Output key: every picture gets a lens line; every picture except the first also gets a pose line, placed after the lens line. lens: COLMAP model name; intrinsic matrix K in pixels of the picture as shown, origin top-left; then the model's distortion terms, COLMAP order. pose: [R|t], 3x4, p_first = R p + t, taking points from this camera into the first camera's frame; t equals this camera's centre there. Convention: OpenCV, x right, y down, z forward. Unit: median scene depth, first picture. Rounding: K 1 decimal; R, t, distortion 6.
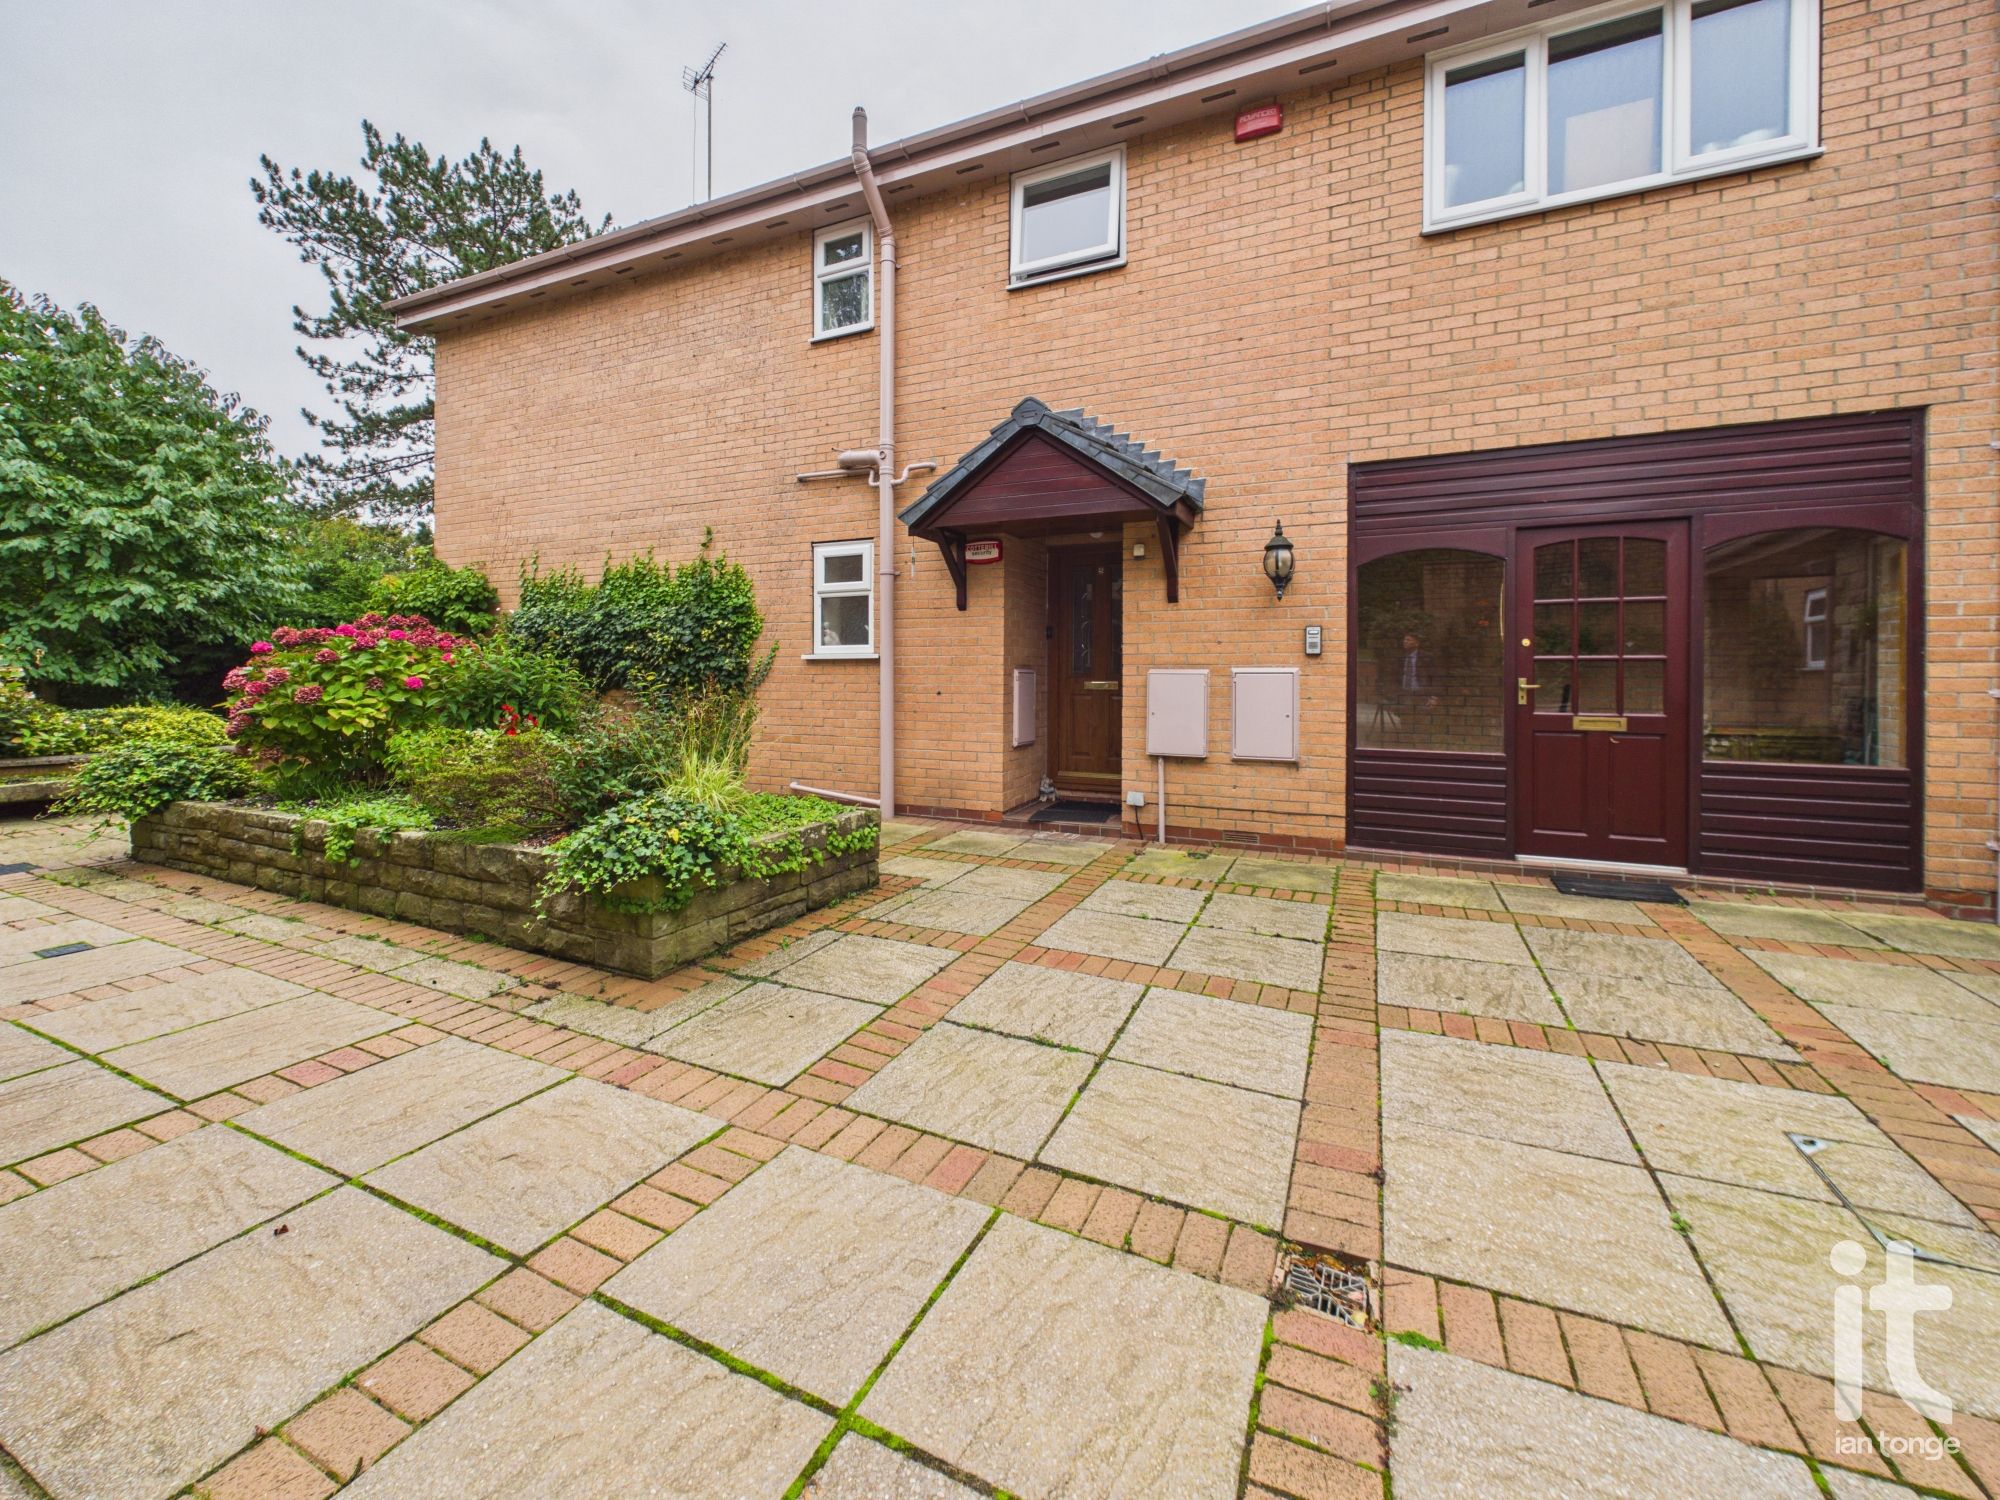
lens RADIAL K [[789.9, 0, 1001.1], [0, 789.9, 686.8], [0, 0, 1]] dist [-0.000143, -0.000109]
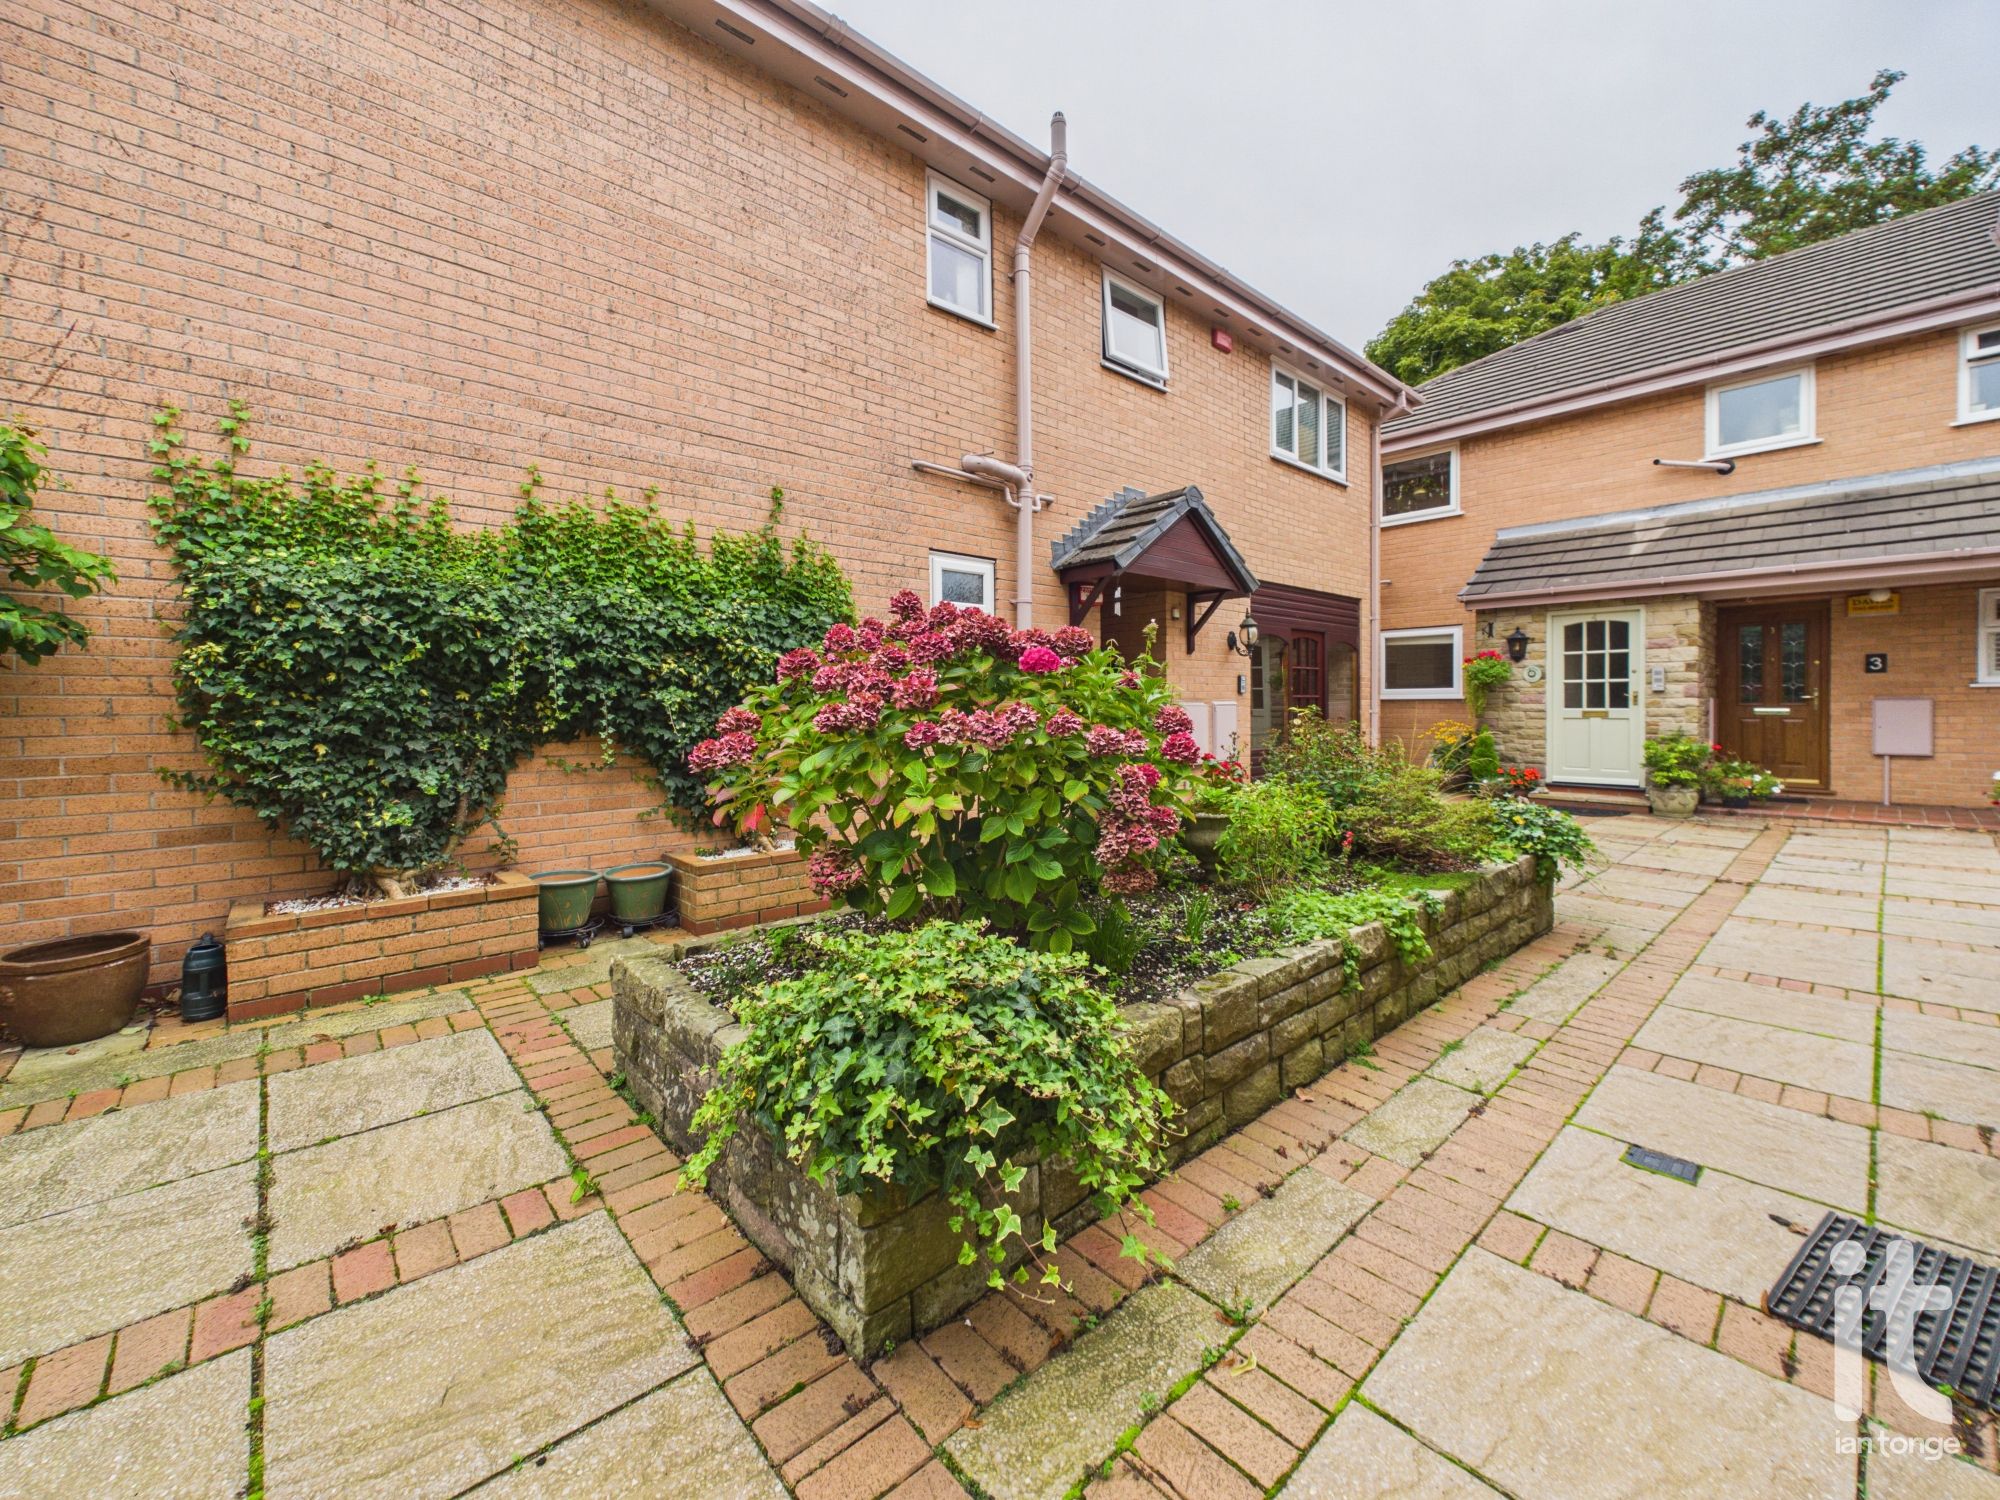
lens RADIAL K [[811.3, 0, 1004.1], [0, 811.3, 730.7], [0, 0, 1]] dist [0.000402, -0.000079]
pose [[0.392719, -0.033664, 0.919042, -1.112082], [0.021489, 0.999393, 0.027425, -0.016091], [-0.919407, 0.008980, 0.393204, 0.670335]]
